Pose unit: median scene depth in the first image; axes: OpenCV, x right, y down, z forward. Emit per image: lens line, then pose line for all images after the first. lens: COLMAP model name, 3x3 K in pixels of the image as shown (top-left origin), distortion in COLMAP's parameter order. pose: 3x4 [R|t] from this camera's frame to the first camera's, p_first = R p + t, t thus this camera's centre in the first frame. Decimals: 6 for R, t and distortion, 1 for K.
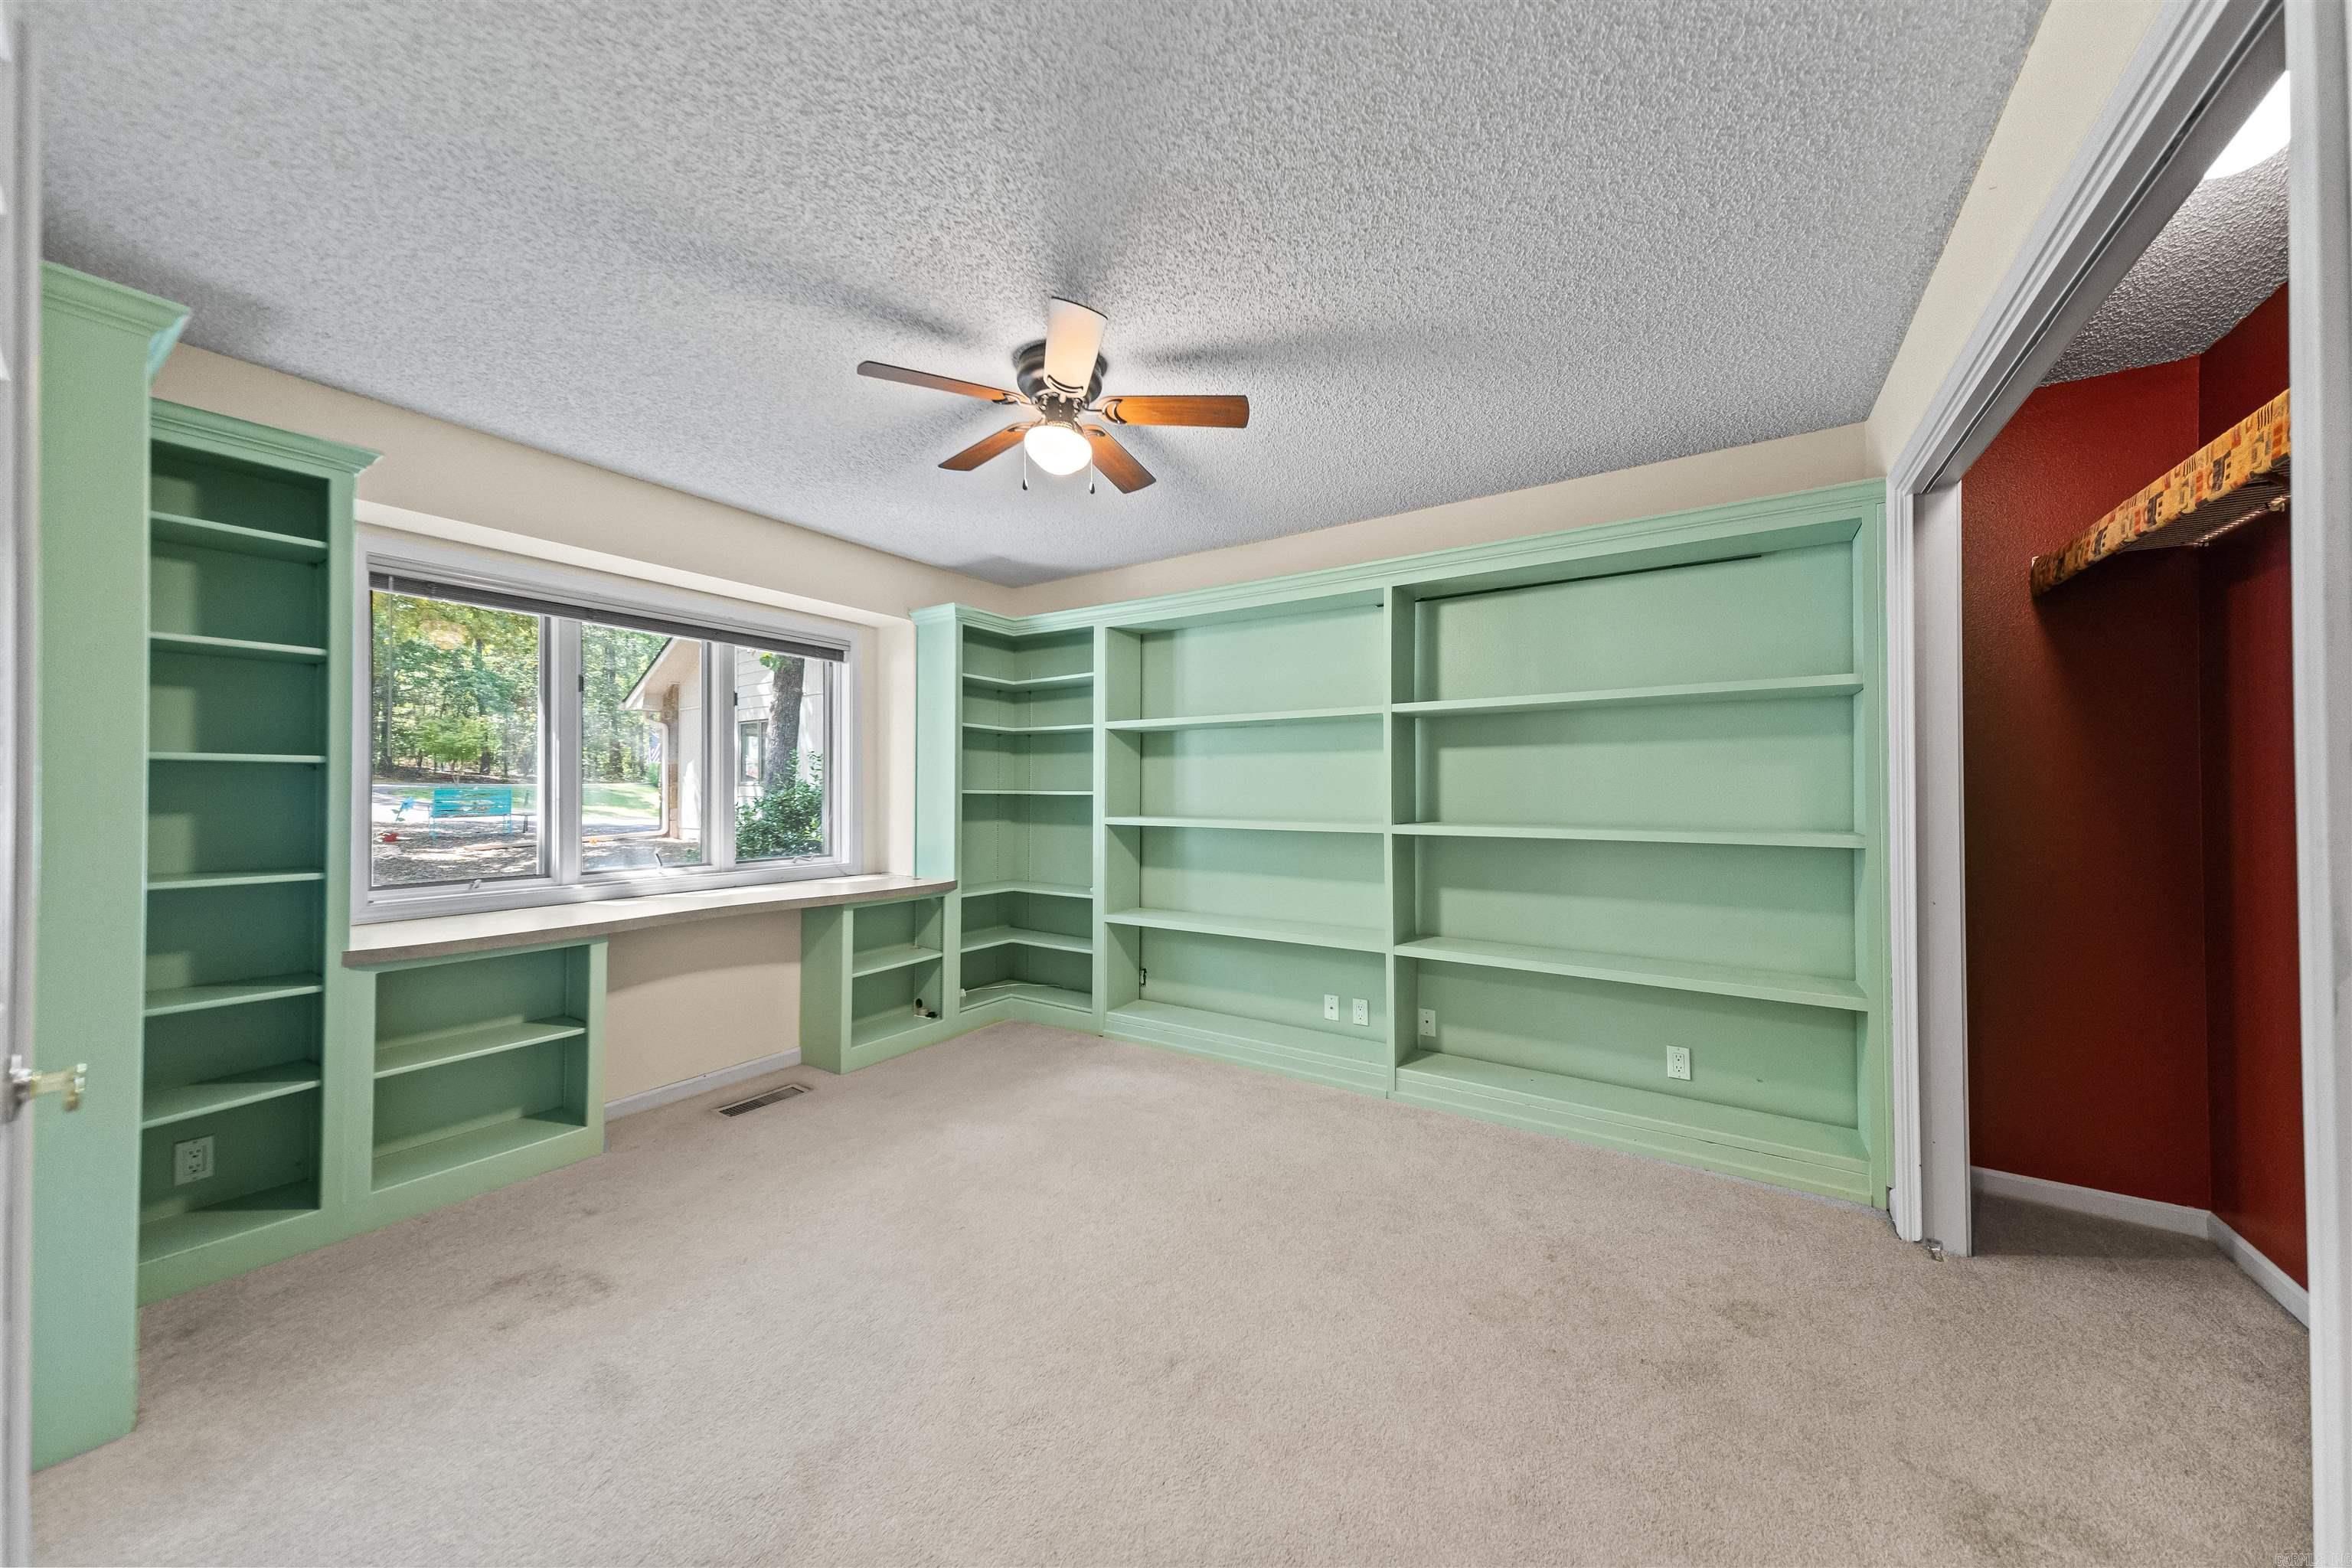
lens RADIAL K [[807.9, 0, 1176.4], [0, 807.9, 788.9], [0, 0, 1]] dist [0.026308, -0.005399]
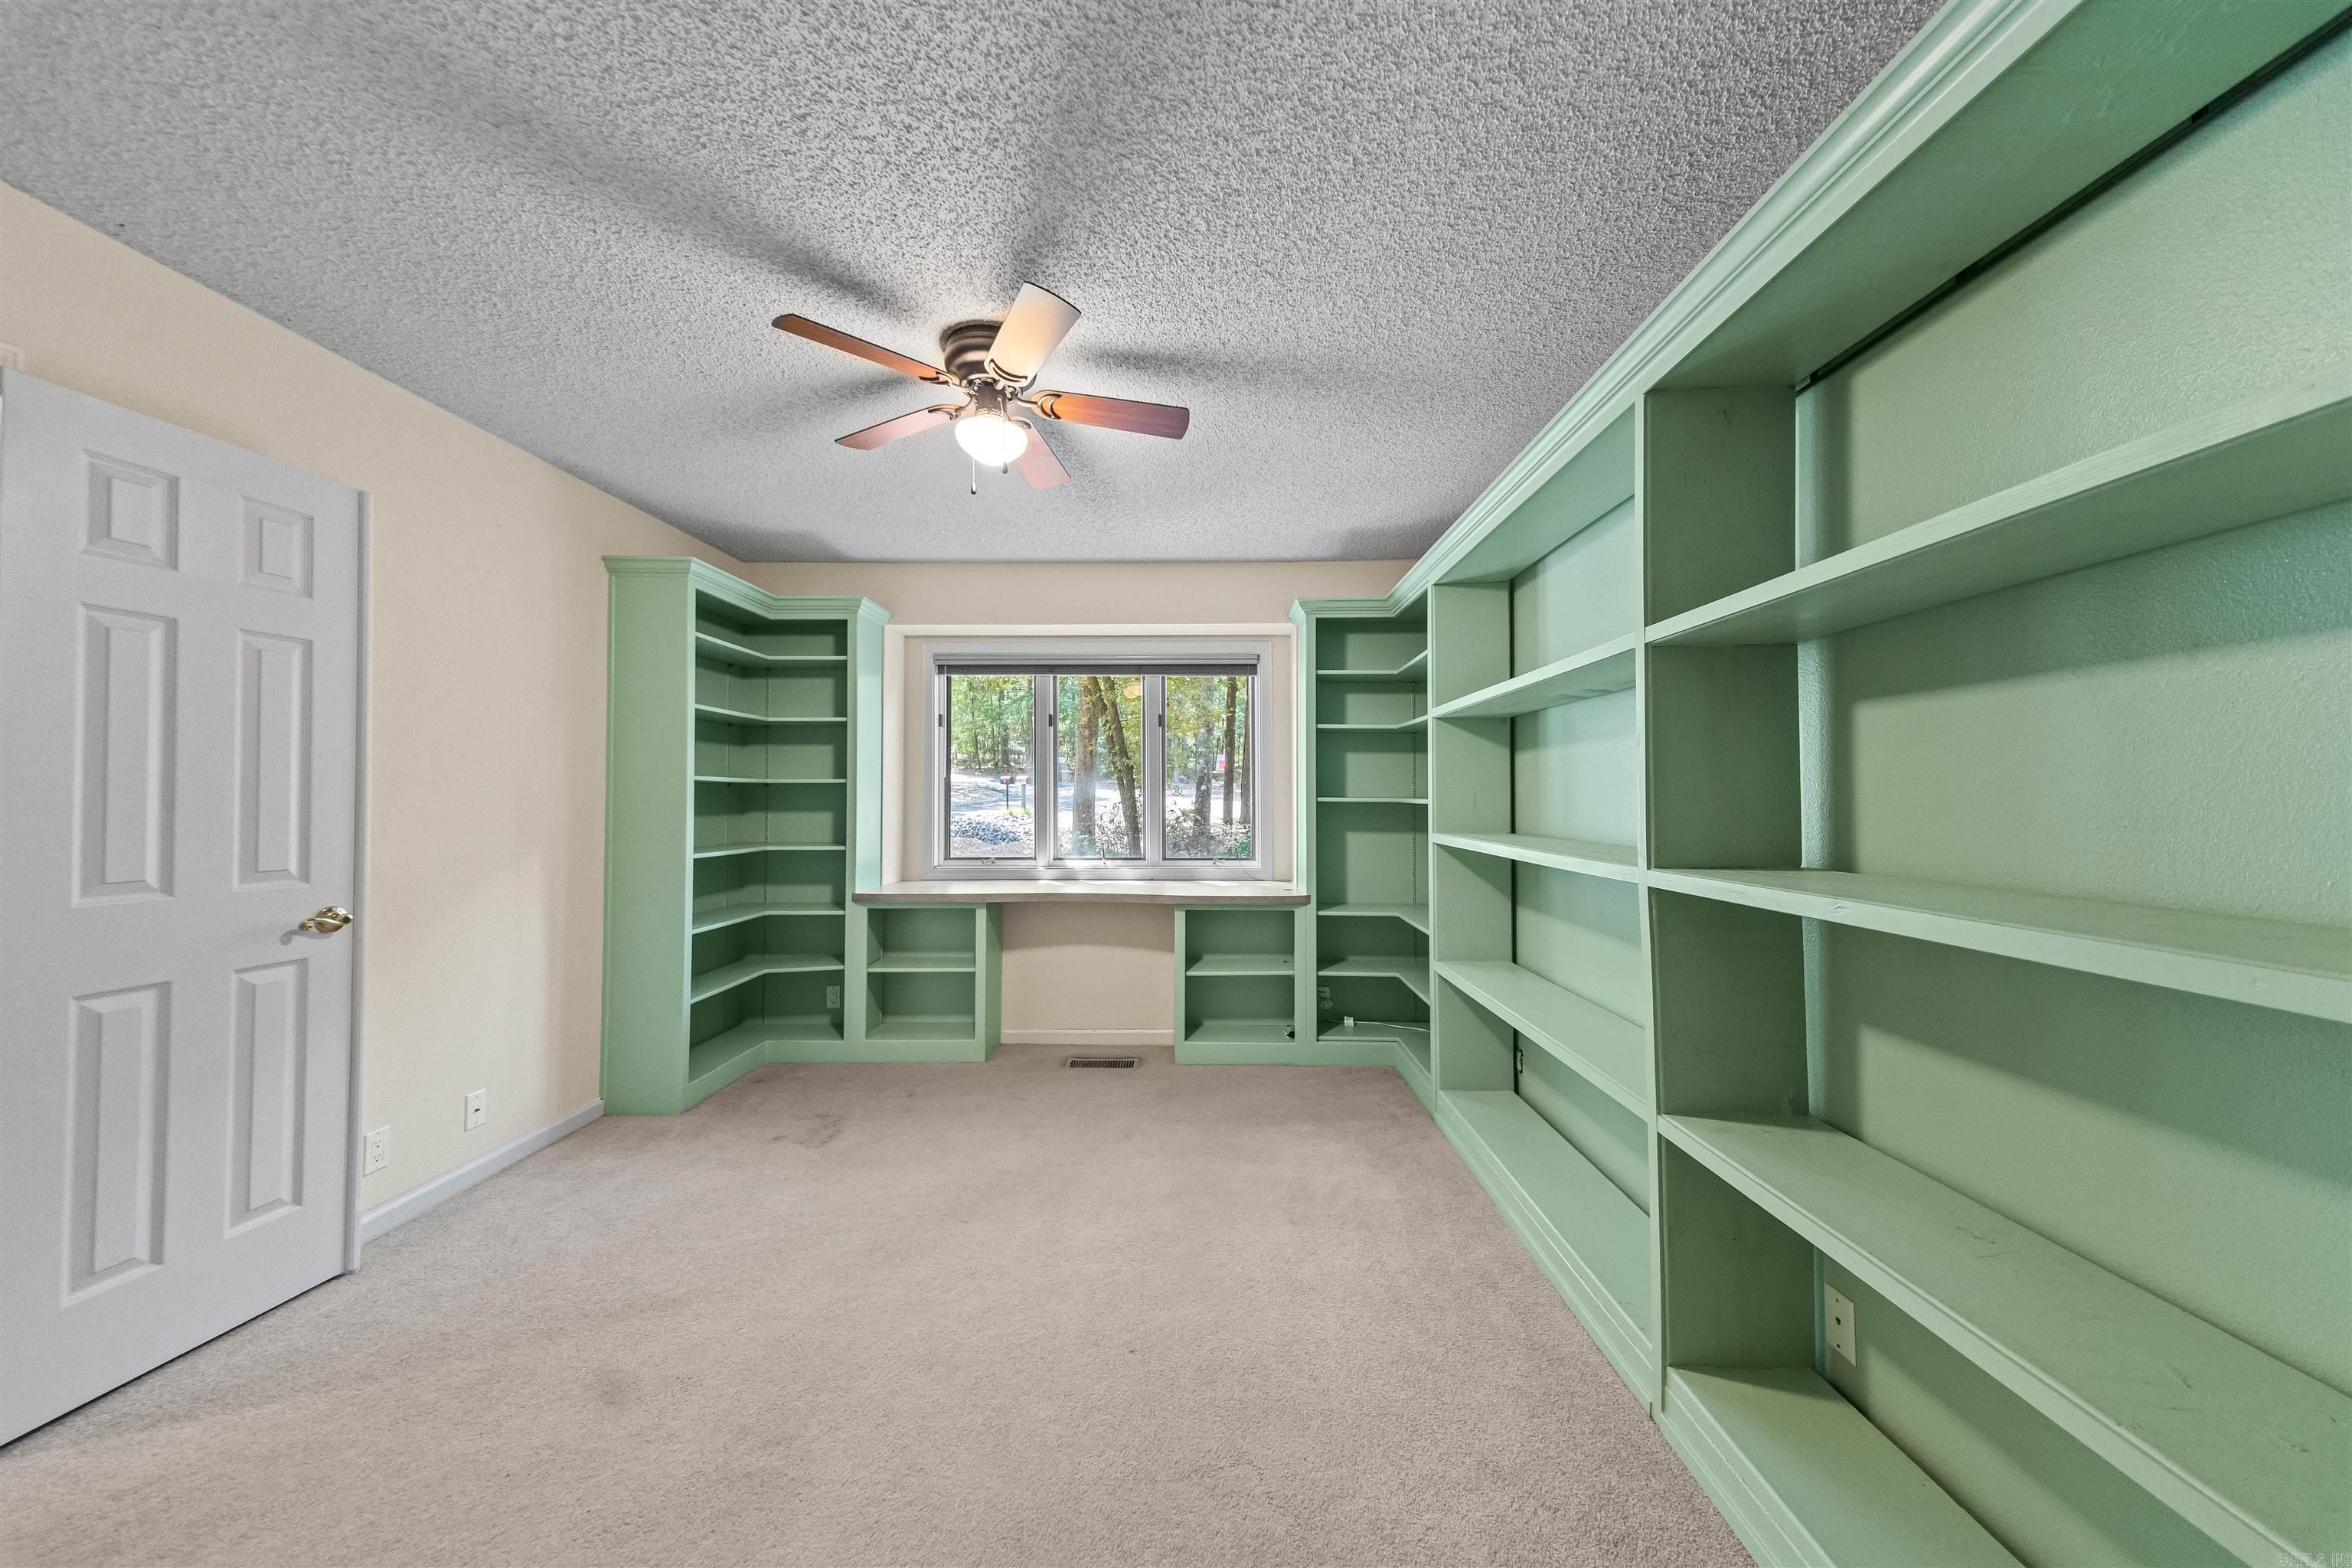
lens RADIAL K [[807.9, 0, 1185.2], [0, 807.9, 782.7], [0, 0, 1]] dist [0.026308, -0.005399]
pose [[0.525876, -0.014208, -0.850442, 0.531313], [0.002958, 0.999885, -0.014876, -0.002612], [0.850556, 0.005307, 0.525858, 0.475764]]
